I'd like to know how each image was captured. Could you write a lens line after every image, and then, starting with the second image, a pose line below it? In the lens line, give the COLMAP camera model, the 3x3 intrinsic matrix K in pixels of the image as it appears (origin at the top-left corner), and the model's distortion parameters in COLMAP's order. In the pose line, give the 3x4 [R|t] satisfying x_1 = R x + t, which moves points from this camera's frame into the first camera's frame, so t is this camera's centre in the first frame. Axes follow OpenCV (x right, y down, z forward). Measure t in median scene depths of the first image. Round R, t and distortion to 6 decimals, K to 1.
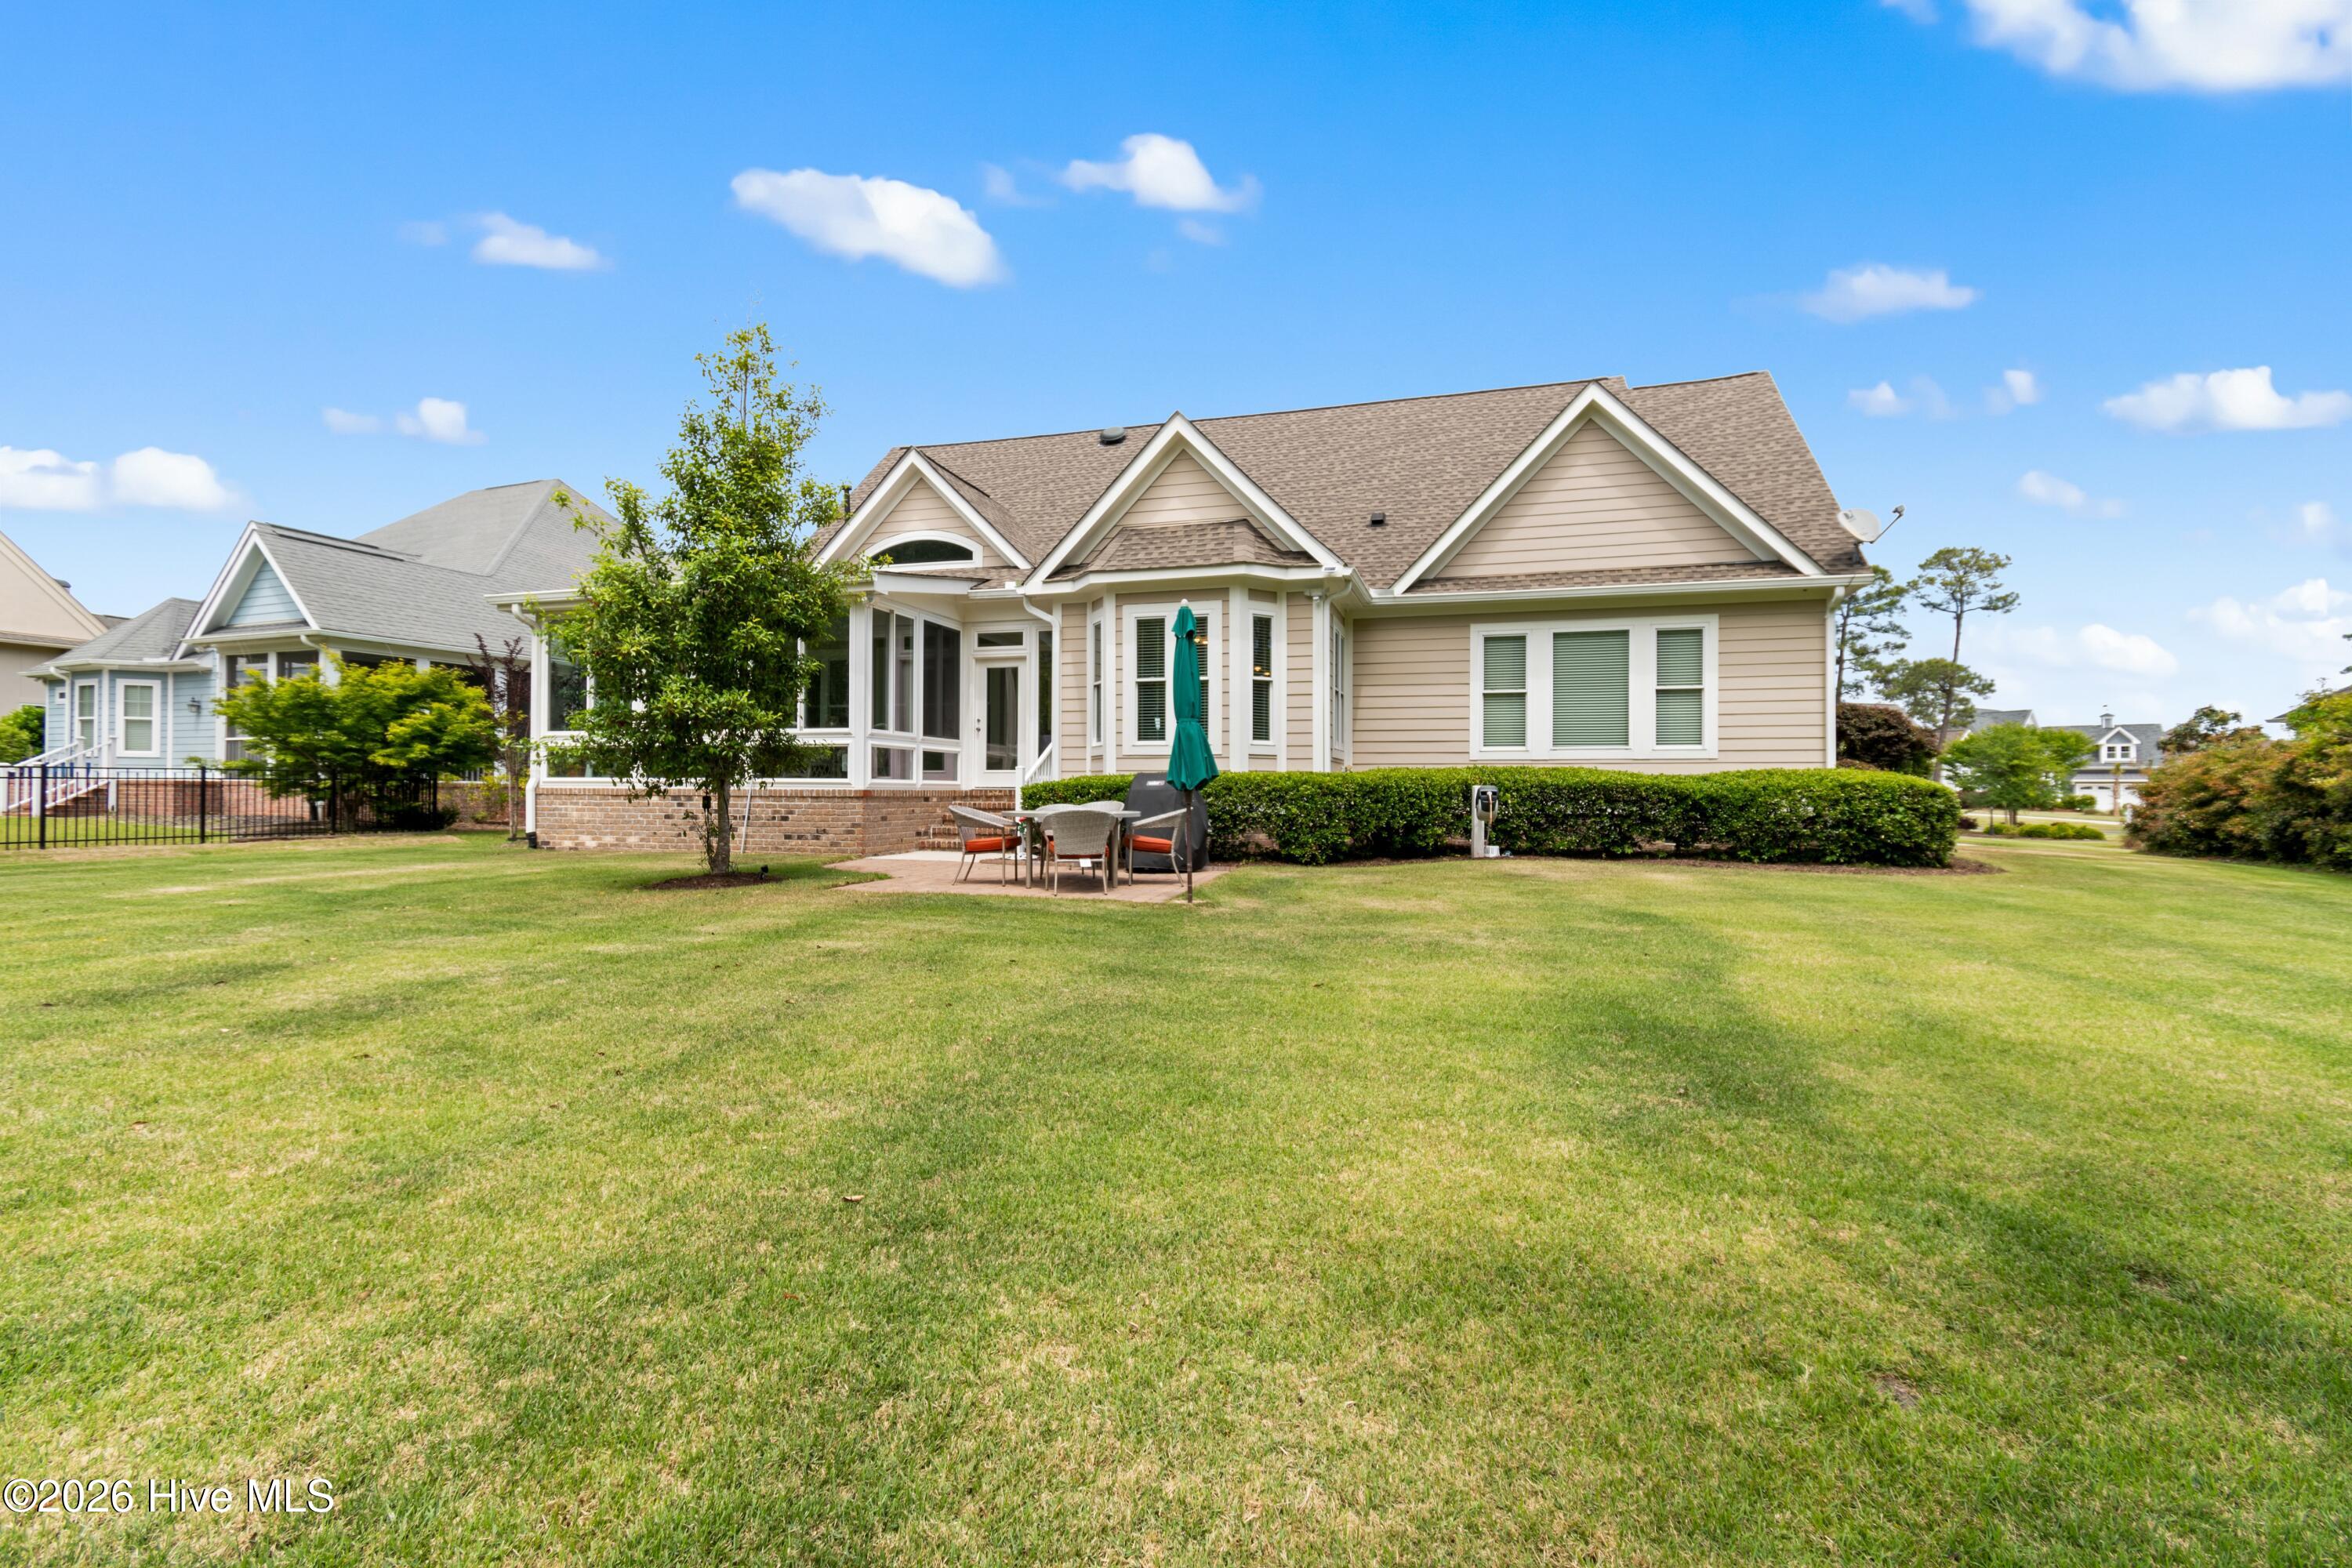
lens RADIAL K [[1036.3, 0, 1176.0], [0, 1036.3, 784.0], [0, 0, 1]] dist [0.000860, 0.000039]
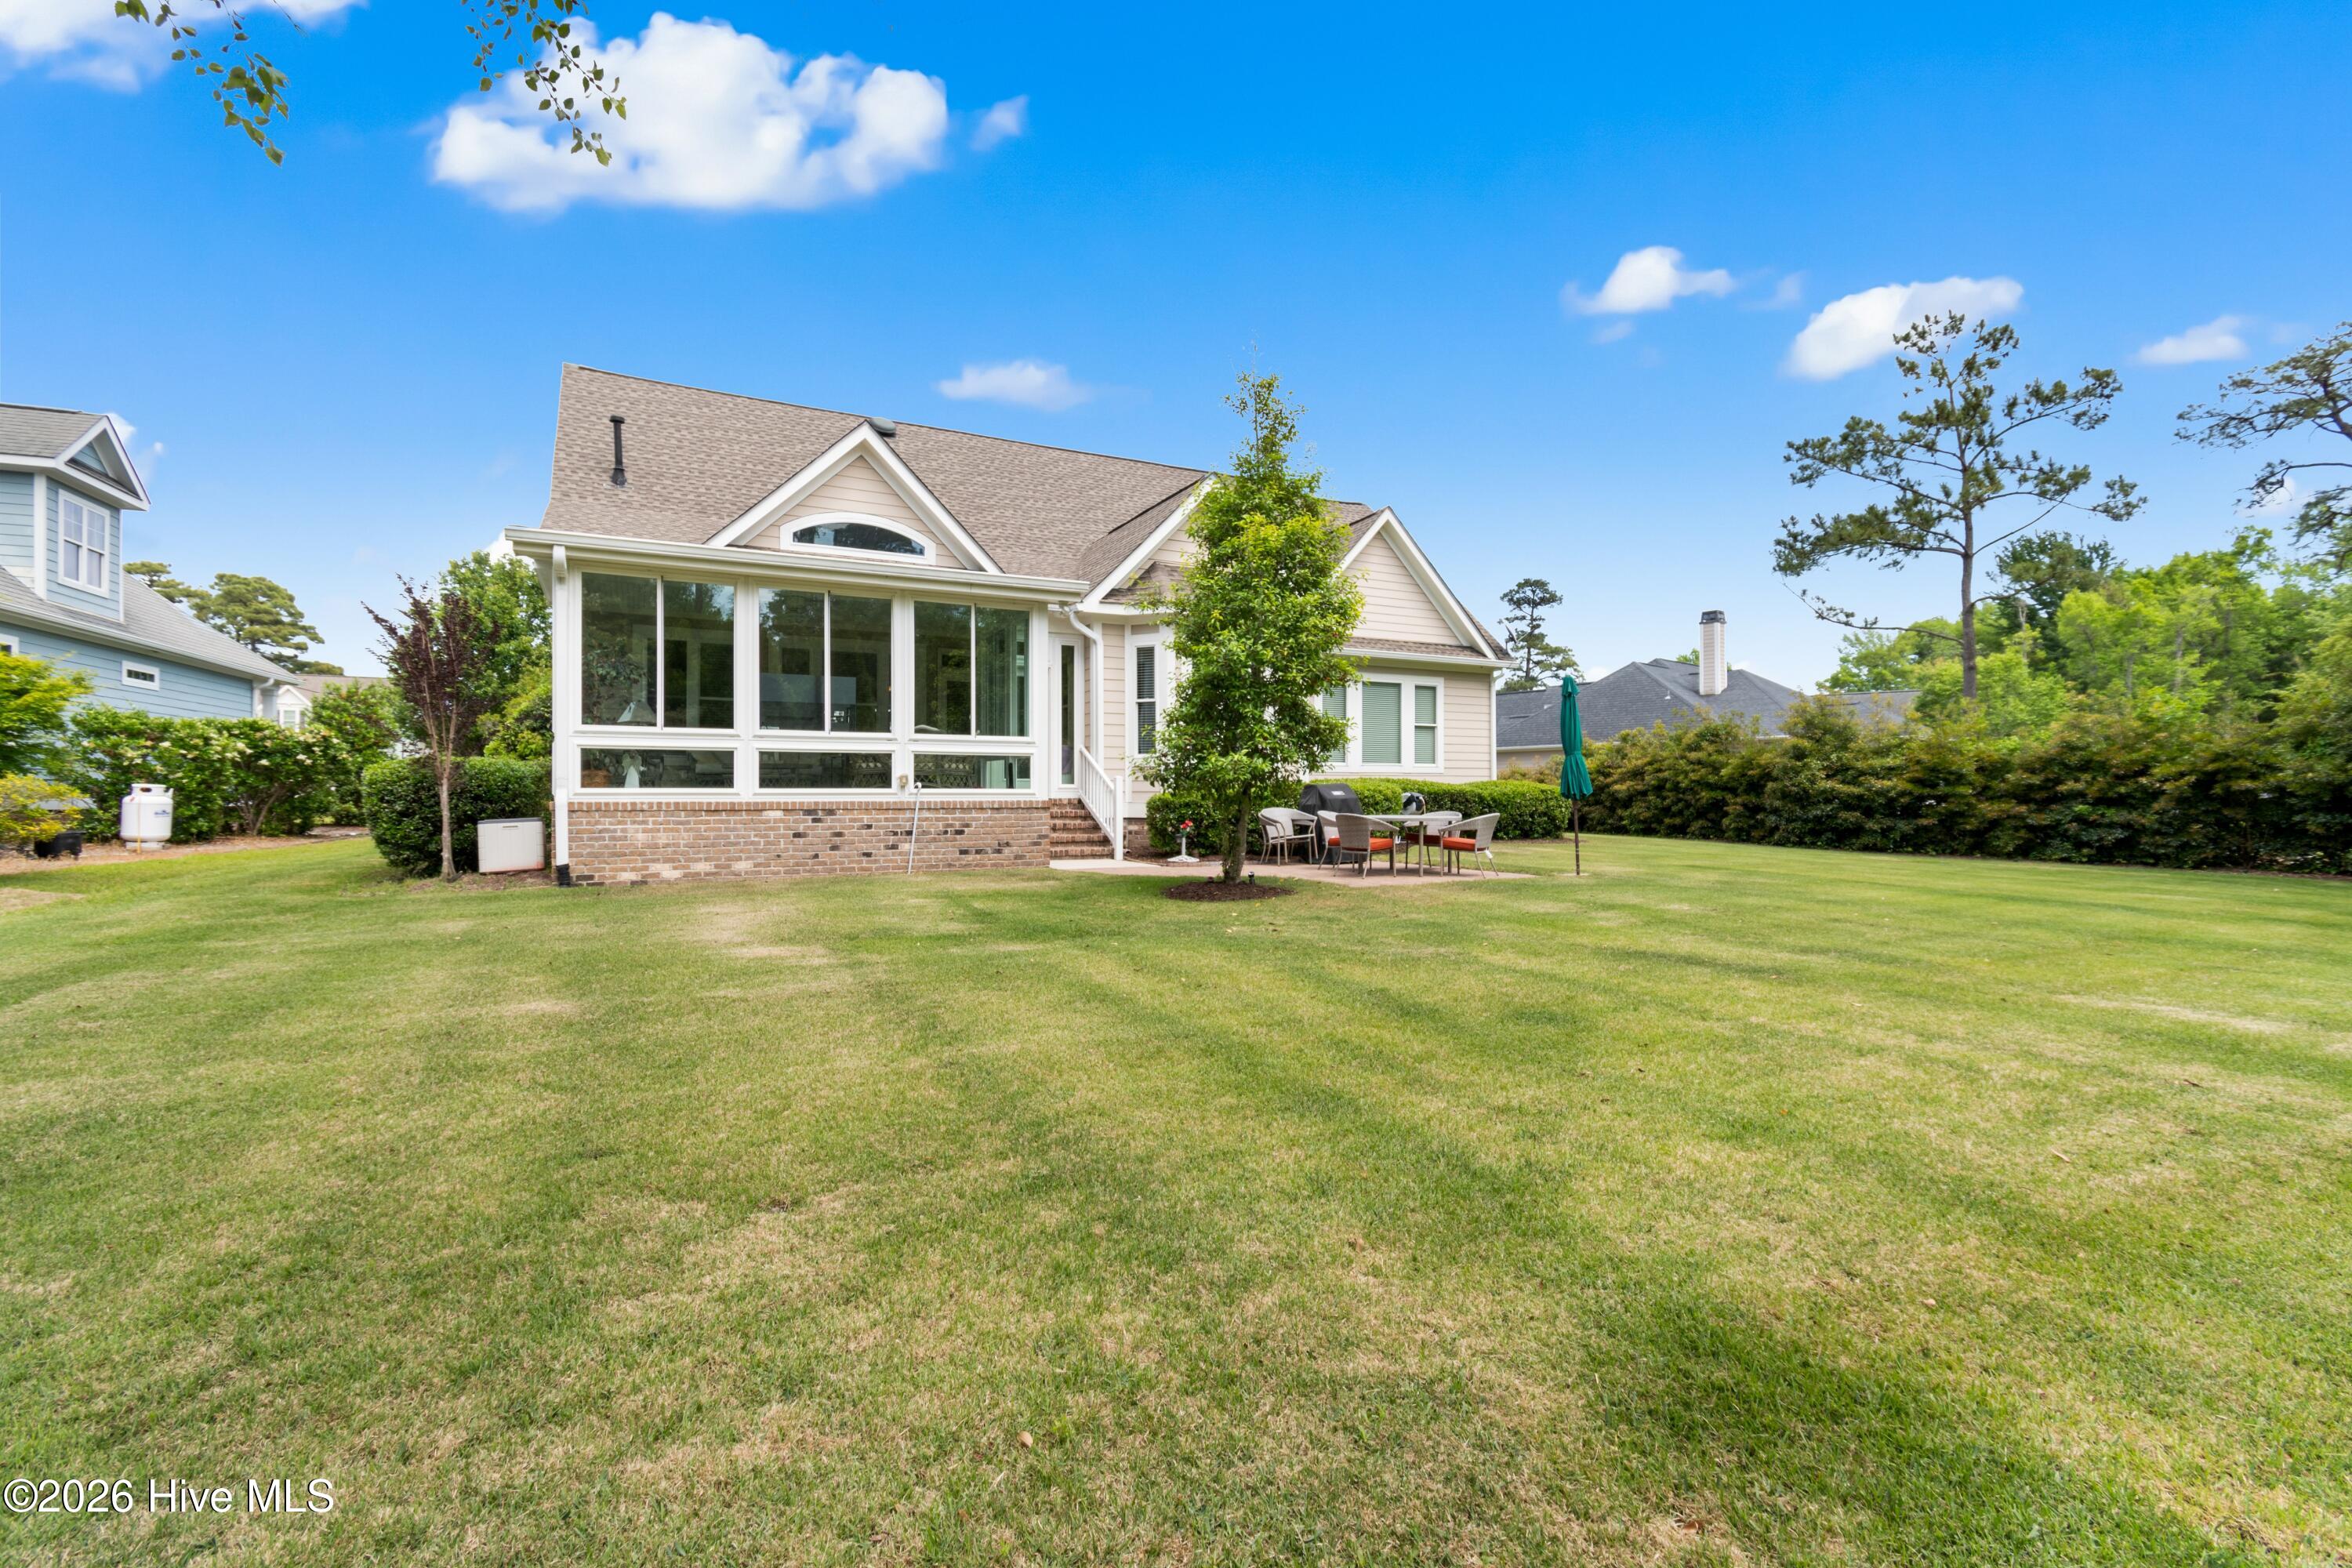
lens RADIAL K [[1036.3, 0, 1176.0], [0, 1036.3, 784.0], [0, 0, 1]] dist [0.000860, 0.000039]
pose [[0.721152, 0.000767, 0.692776, -0.799866], [0.001549, 0.999995, -0.002719, -0.006032], [-0.692775, 0.003034, 0.721147, 0.187798]]
